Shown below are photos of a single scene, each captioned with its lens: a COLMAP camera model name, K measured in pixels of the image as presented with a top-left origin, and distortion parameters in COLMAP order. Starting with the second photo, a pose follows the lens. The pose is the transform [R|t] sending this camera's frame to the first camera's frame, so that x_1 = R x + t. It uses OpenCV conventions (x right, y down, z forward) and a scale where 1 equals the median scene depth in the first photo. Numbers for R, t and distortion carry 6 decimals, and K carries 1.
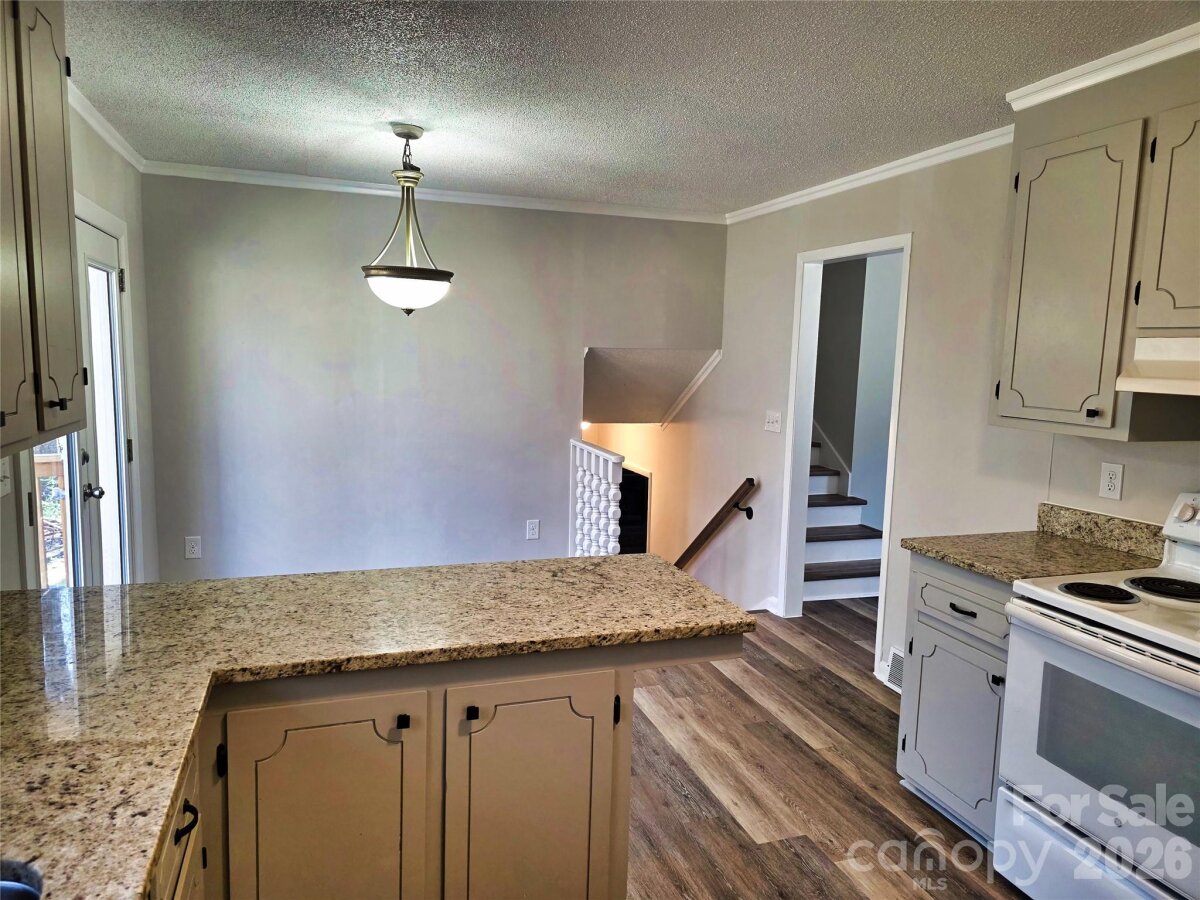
lens RADIAL K [[817.4, 0, 604.9], [0, 817.4, 448.5], [0, 0, 1]] dist [0.044692, -0.040057]
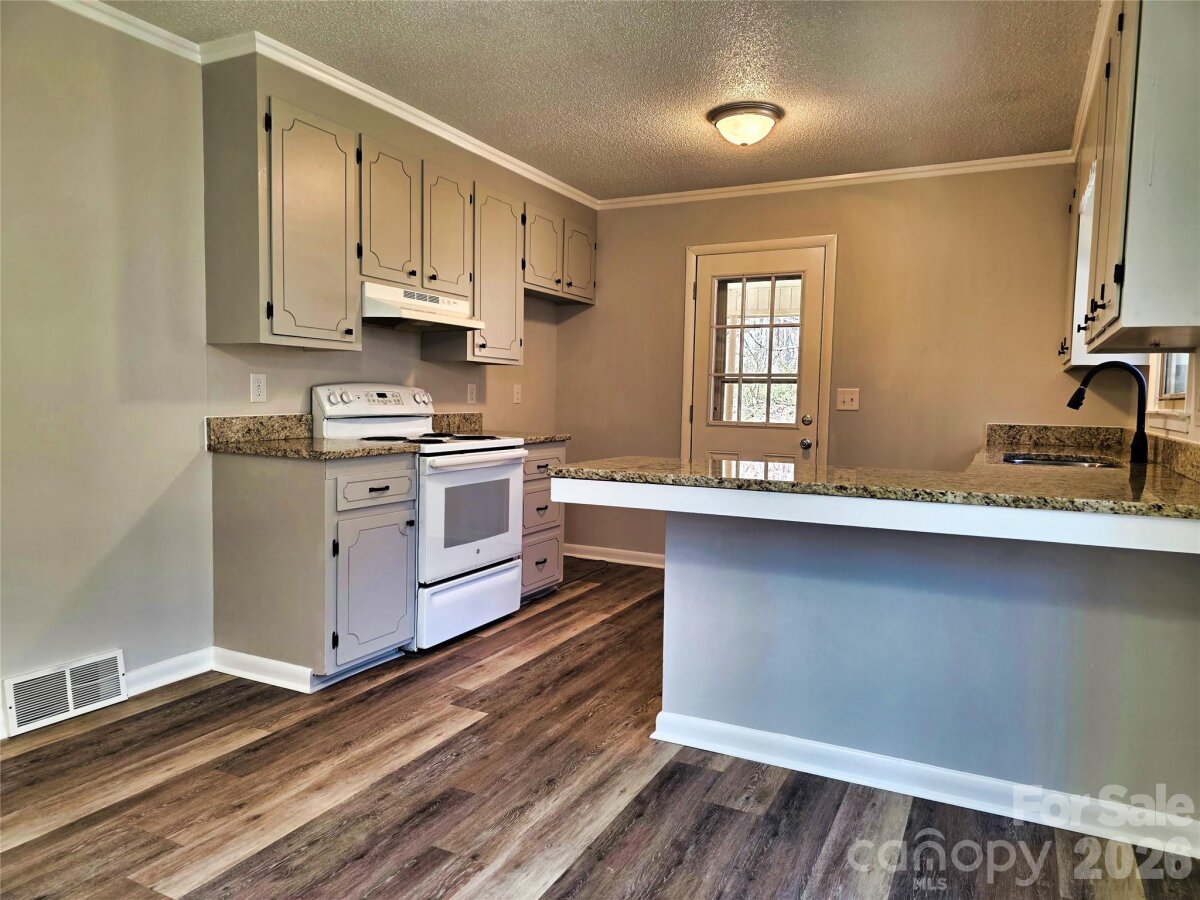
lens RADIAL K [[817.4, 0, 604.4], [0, 817.4, 450.0], [0, 0, 1]] dist [0.044692, -0.040057]
pose [[-0.700913, -0.087565, 0.707851, -0.631694], [0.047180, 0.984569, 0.168514, -0.052507], [-0.711685, 0.151510, -0.685966, 1.469837]]
